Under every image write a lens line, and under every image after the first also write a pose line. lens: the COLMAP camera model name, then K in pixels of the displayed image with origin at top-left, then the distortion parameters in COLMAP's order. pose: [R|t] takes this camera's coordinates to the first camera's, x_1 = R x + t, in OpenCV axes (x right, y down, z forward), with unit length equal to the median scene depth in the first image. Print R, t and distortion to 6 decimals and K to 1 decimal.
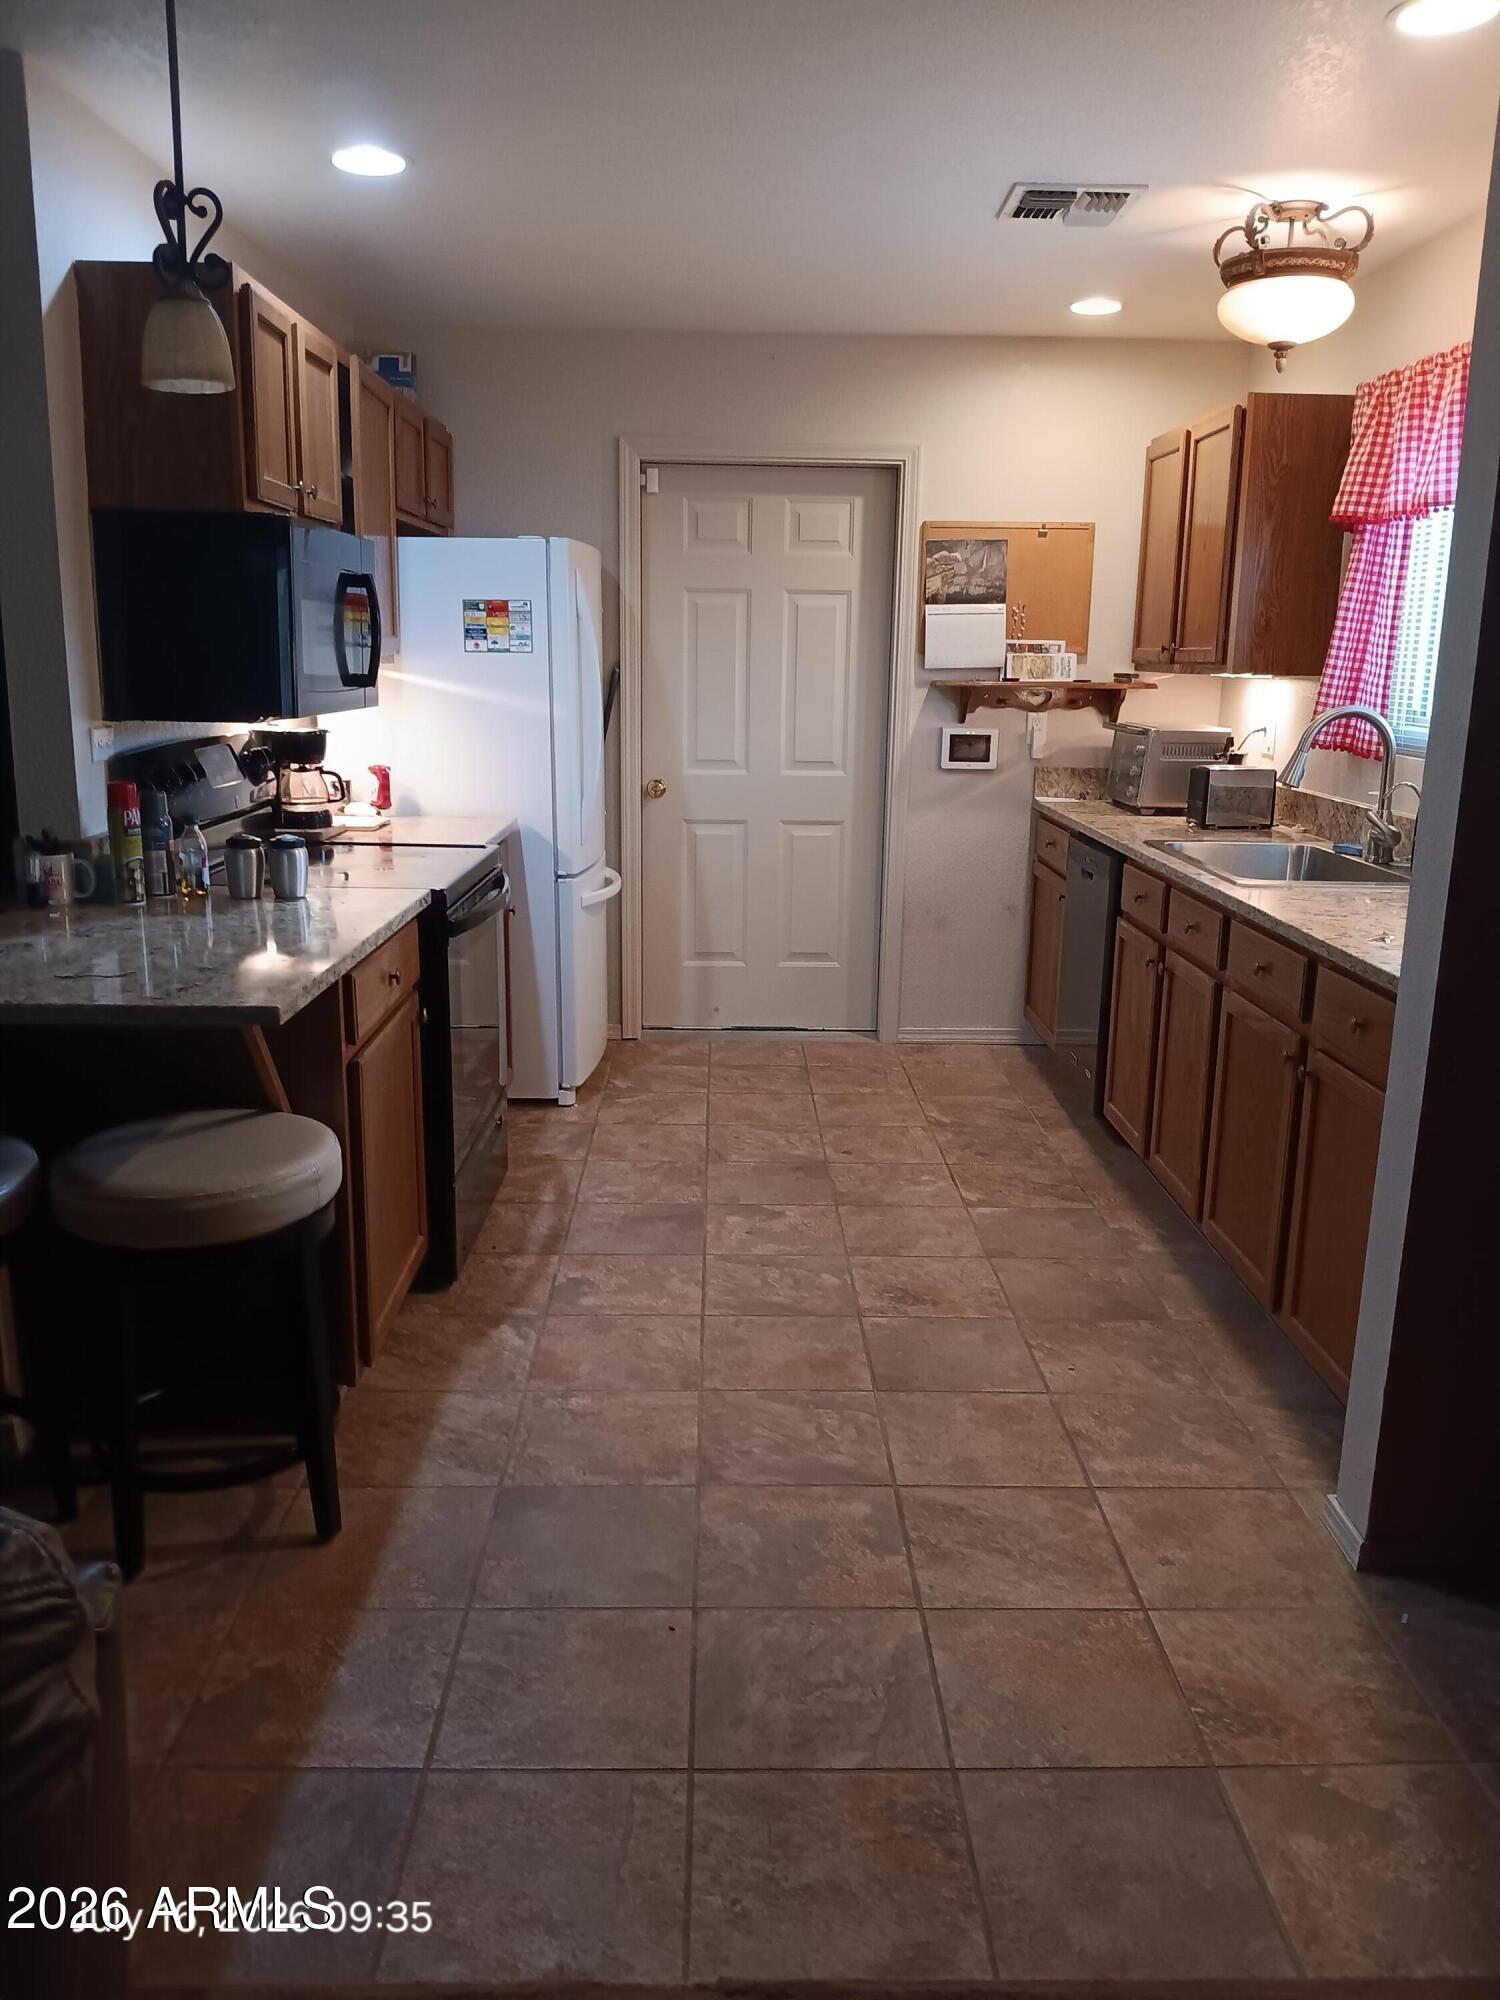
lens RADIAL K [[1523.2, 0, 756.3], [0, 1523.2, 992.5], [0, 0, 1]] dist [0.112904, -0.278830]
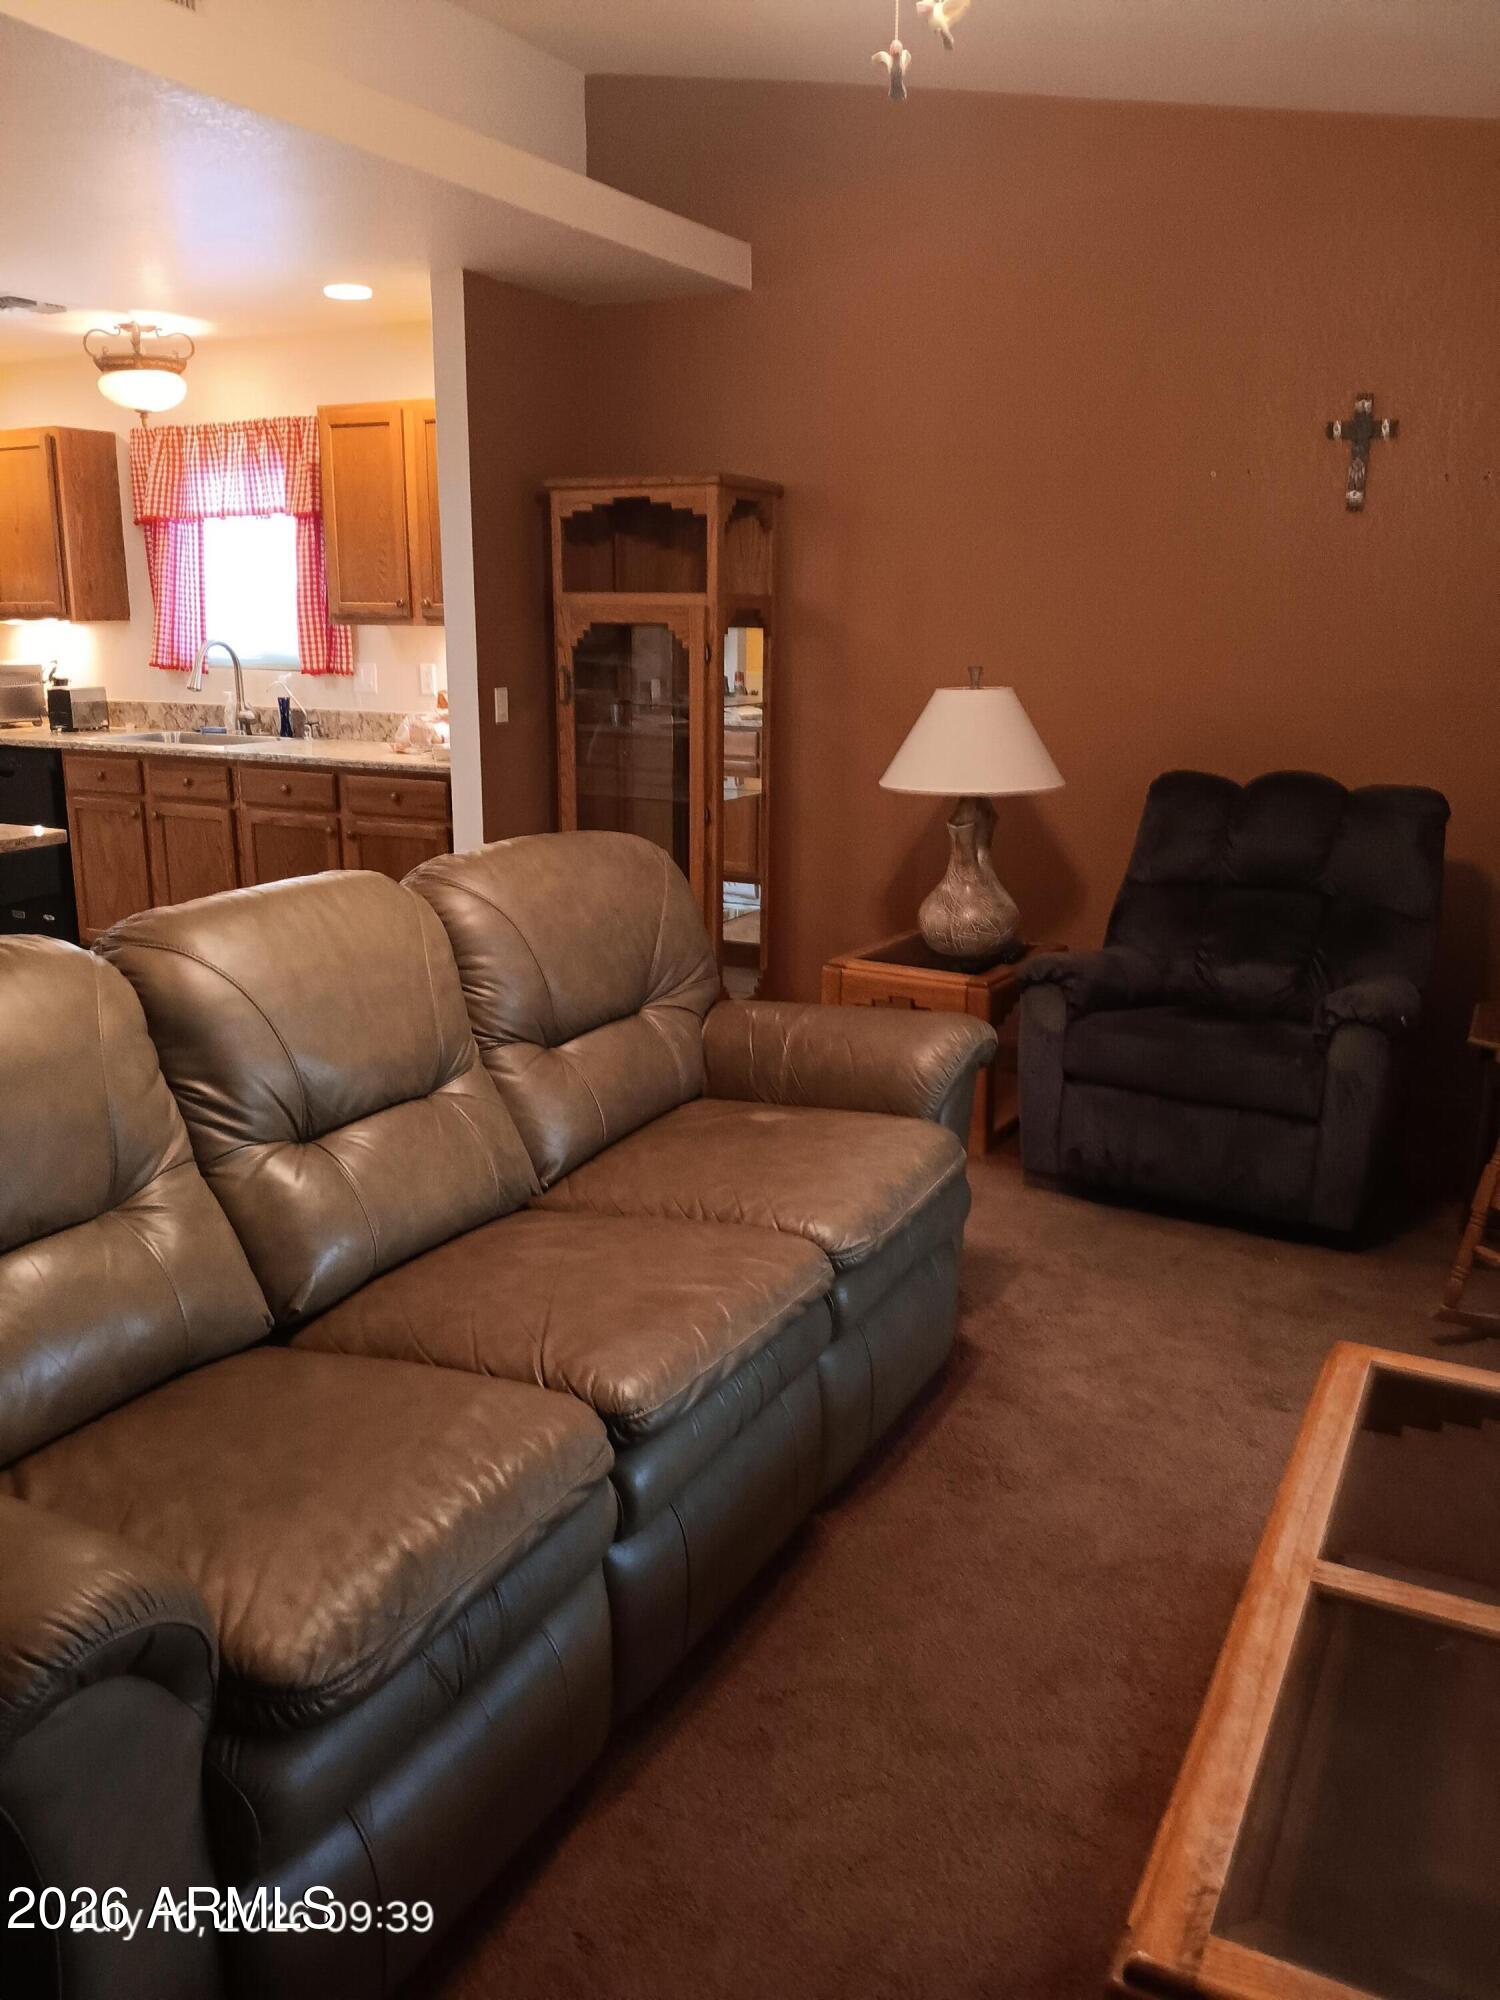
lens RADIAL K [[1523.2, 0, 756.3], [0, 1523.2, 992.5], [0, 0, 1]] dist [0.112904, -0.278830]
pose [[0.465237, -0.226627, 0.855684, -0.689037], [0.195036, 0.969159, 0.150639, 0.035069], [-0.863432, 0.096806, 0.495089, -0.217441]]
